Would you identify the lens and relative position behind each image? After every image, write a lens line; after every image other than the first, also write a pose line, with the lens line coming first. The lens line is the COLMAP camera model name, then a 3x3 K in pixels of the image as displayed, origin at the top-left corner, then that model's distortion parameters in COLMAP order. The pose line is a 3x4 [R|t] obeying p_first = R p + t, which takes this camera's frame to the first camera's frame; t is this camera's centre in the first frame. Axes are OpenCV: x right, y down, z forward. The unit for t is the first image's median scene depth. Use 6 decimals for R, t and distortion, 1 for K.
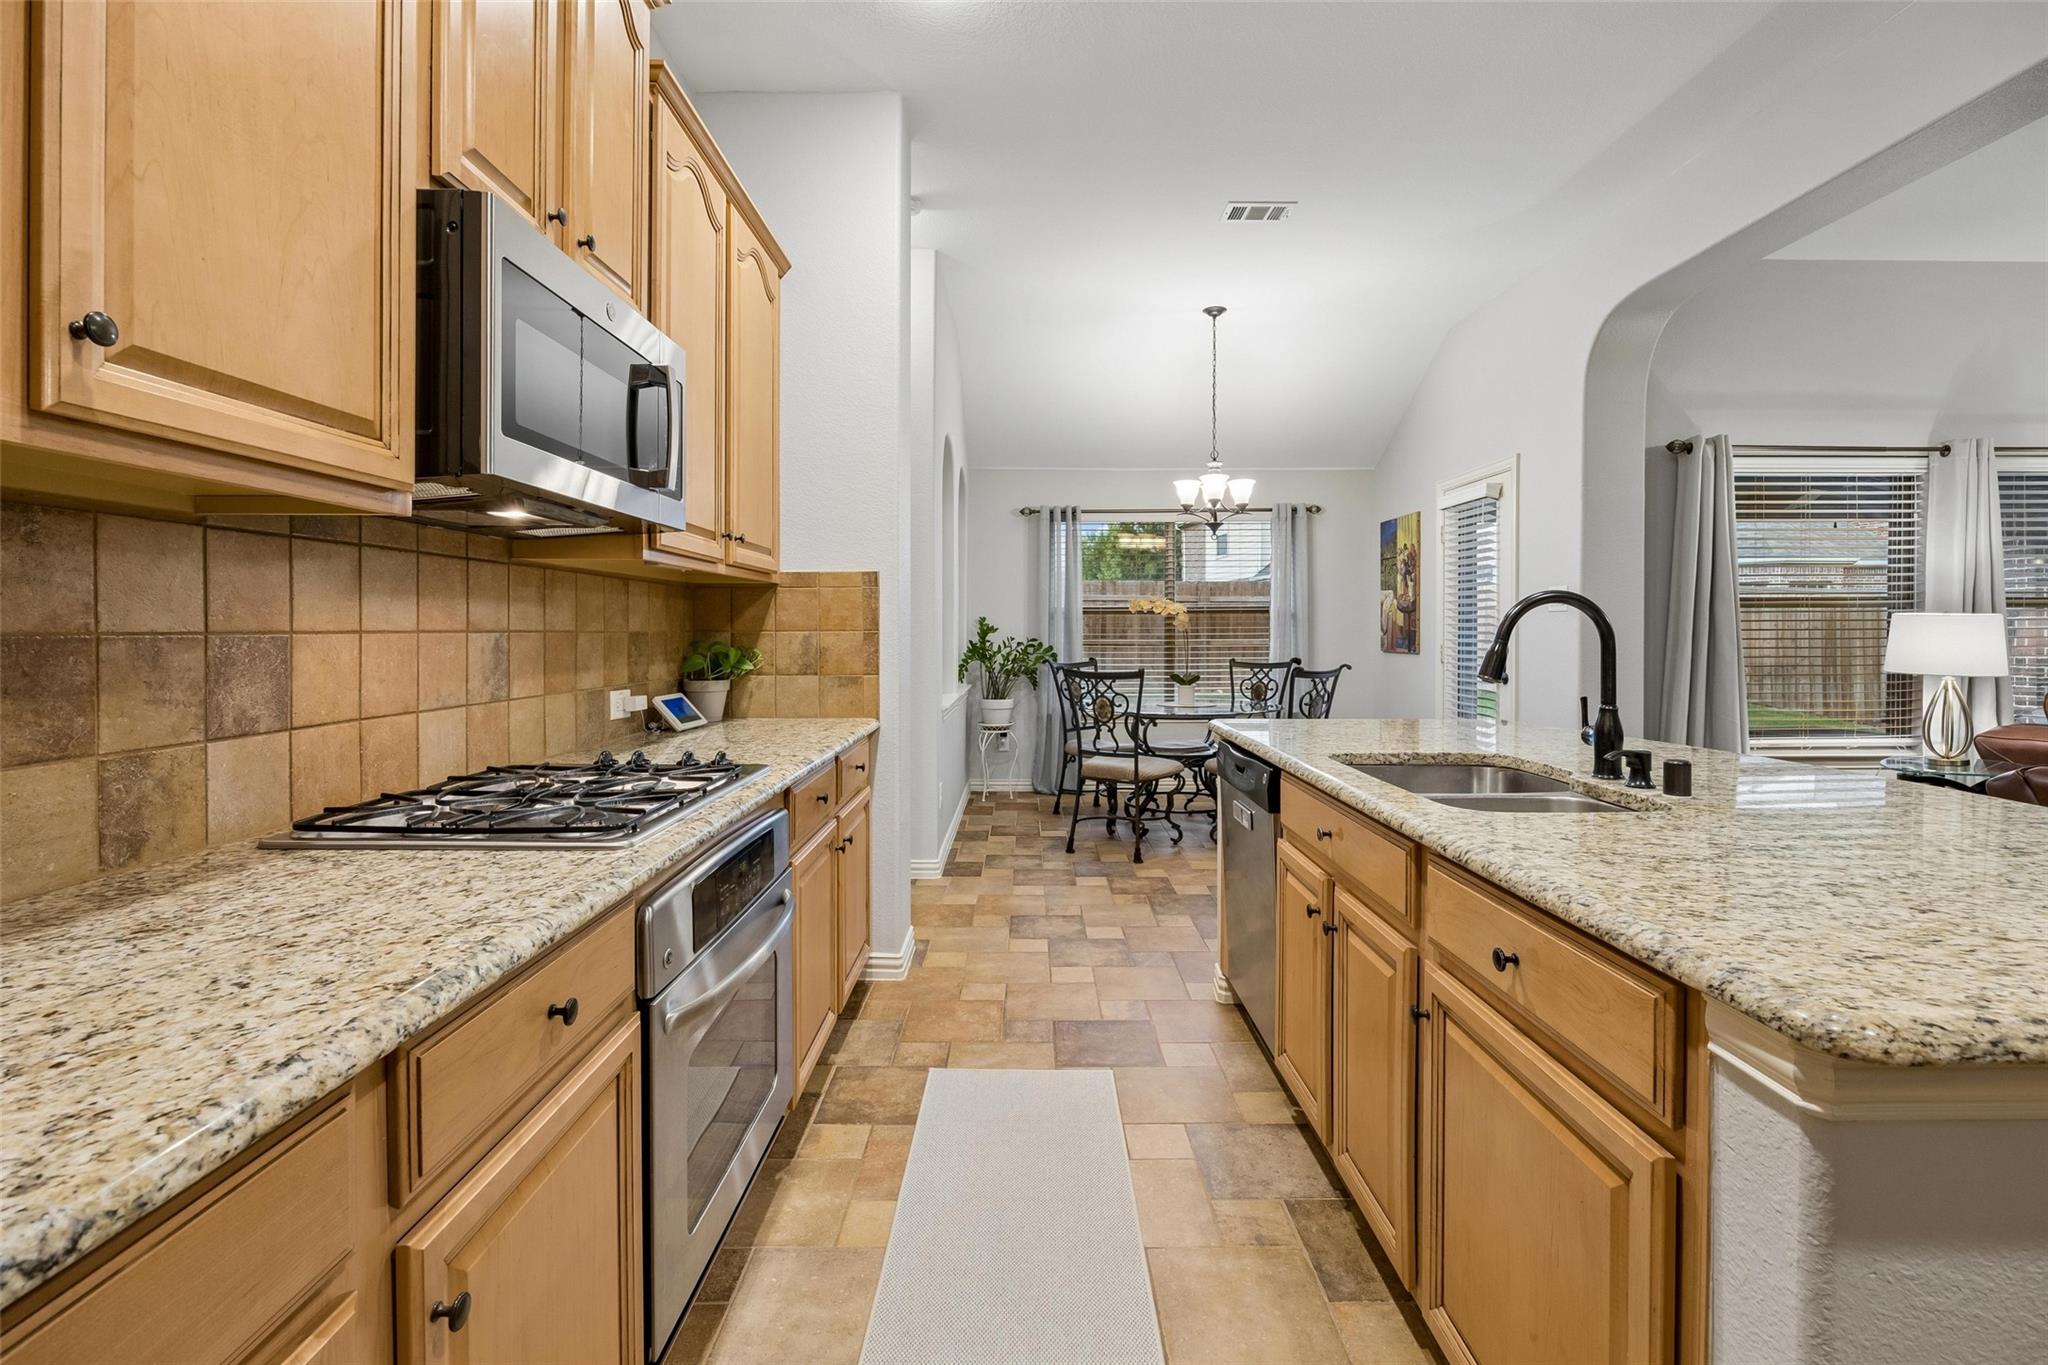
lens RADIAL K [[921.1, 0, 1022.8], [0, 921.1, 644.7], [0, 0, 1]] dist [-0.011287, 0.002442]
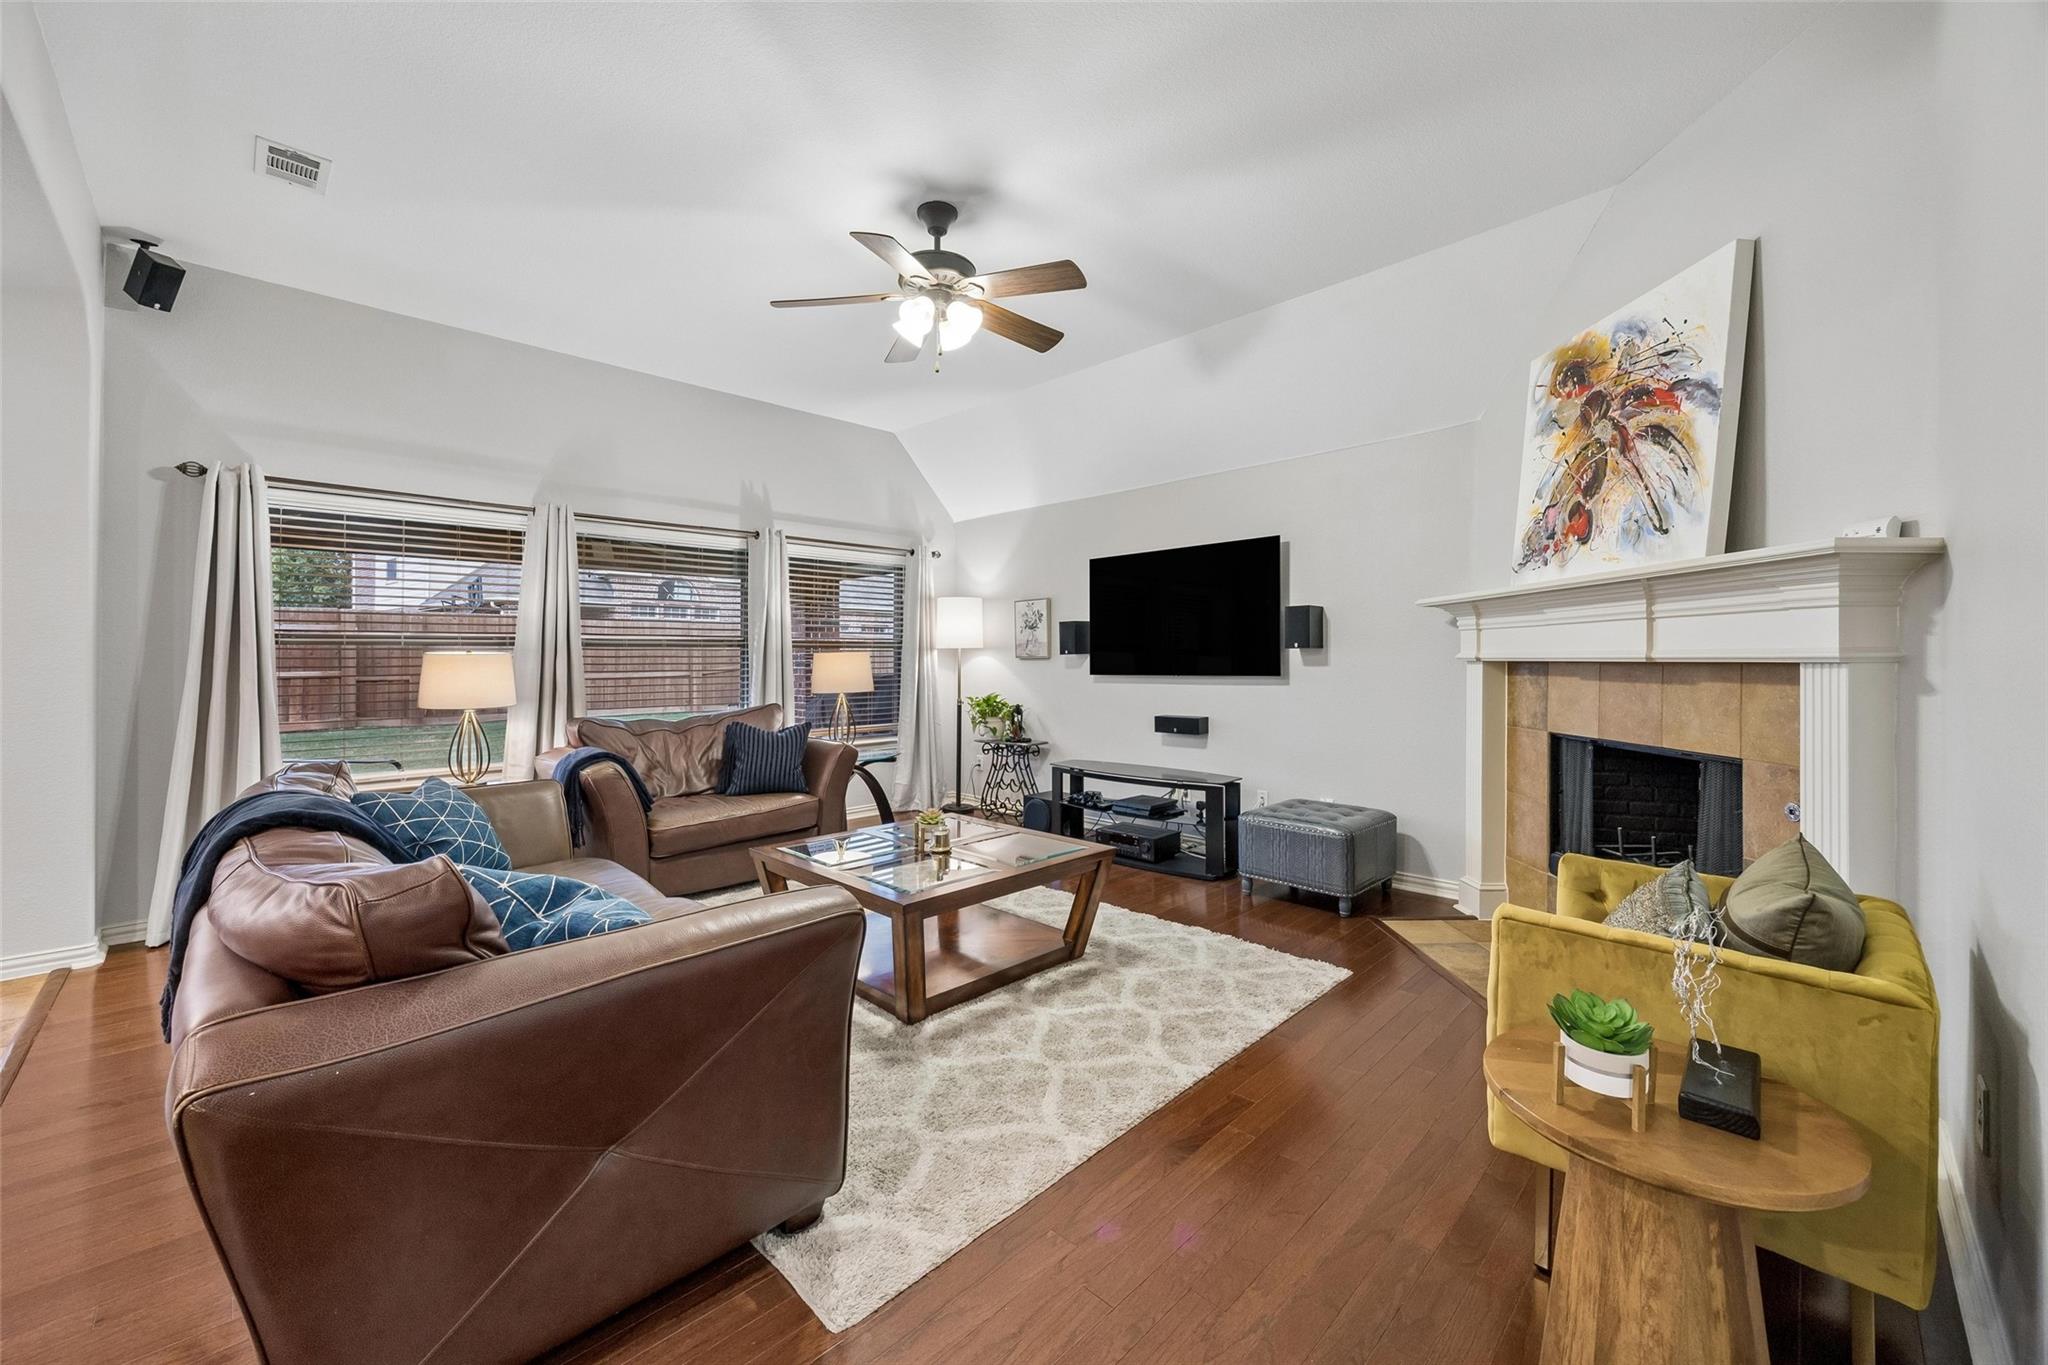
lens RADIAL K [[793.3, 0, 1009.1], [0, 793.3, 664.3], [0, 0, 1]] dist [-0.005519, 0.001189]
pose [[0.708353, -0.001066, 0.705858, 0.879034], [0.007629, 0.999952, -0.006146, -0.004657], [-0.705818, 0.009739, 0.708327, -0.186229]]
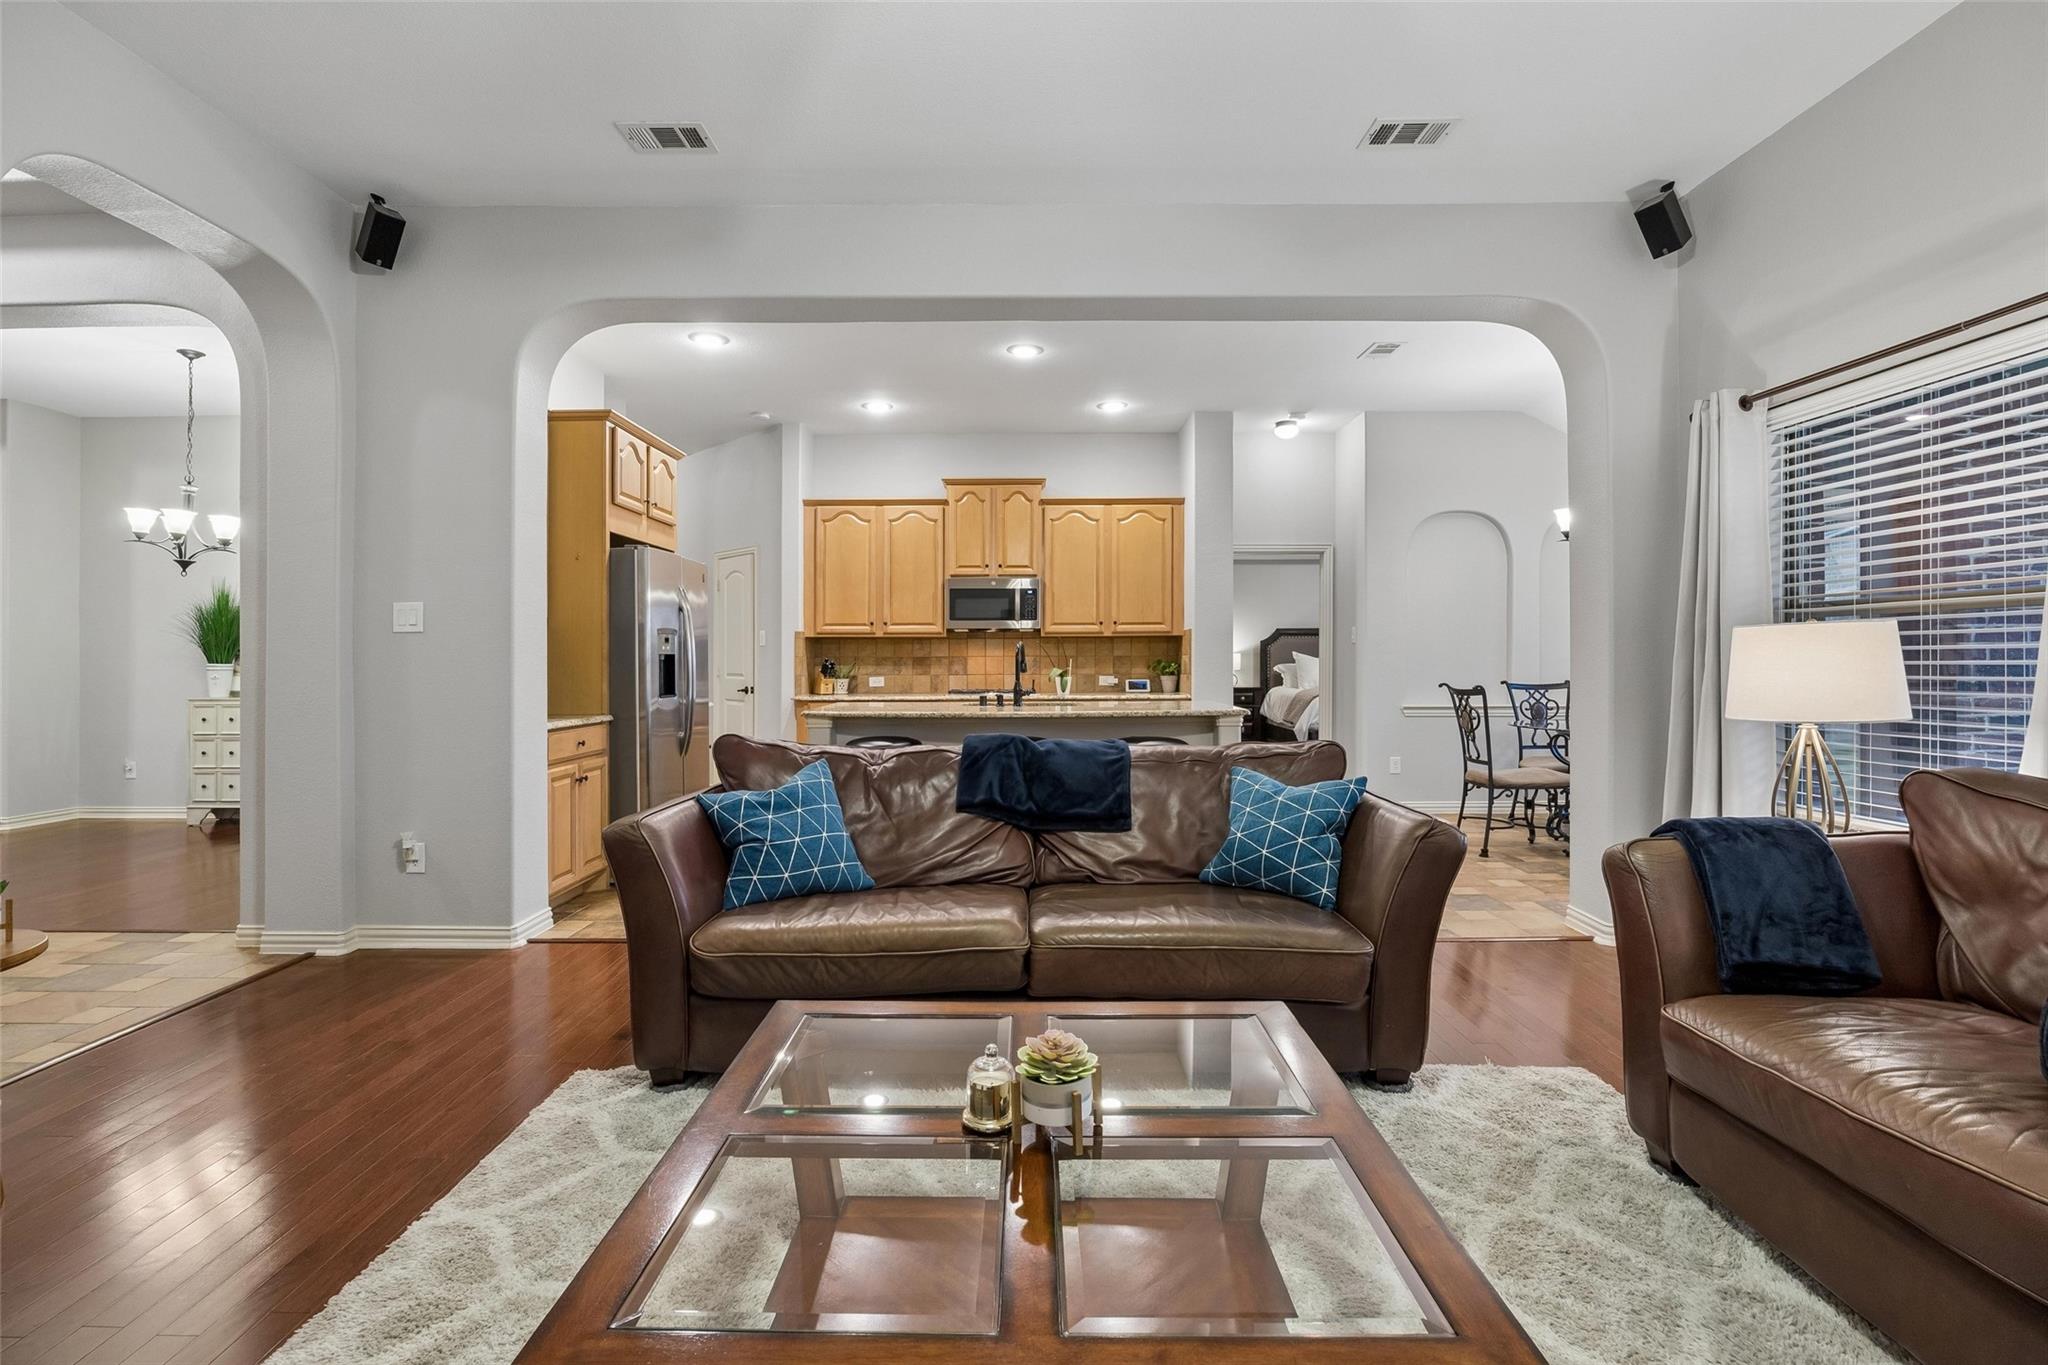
lens RADIAL K [[953.1, 0, 997.8], [0, 953.1, 660.1], [0, 0, 1]] dist [-0.022798, 0.002055]
pose [[-0.013244, 0.002508, -0.999909, 1.836881], [-0.011810, 0.999927, 0.002665, -0.003728], [0.999843, 0.011844, -0.013213, 0.479853]]
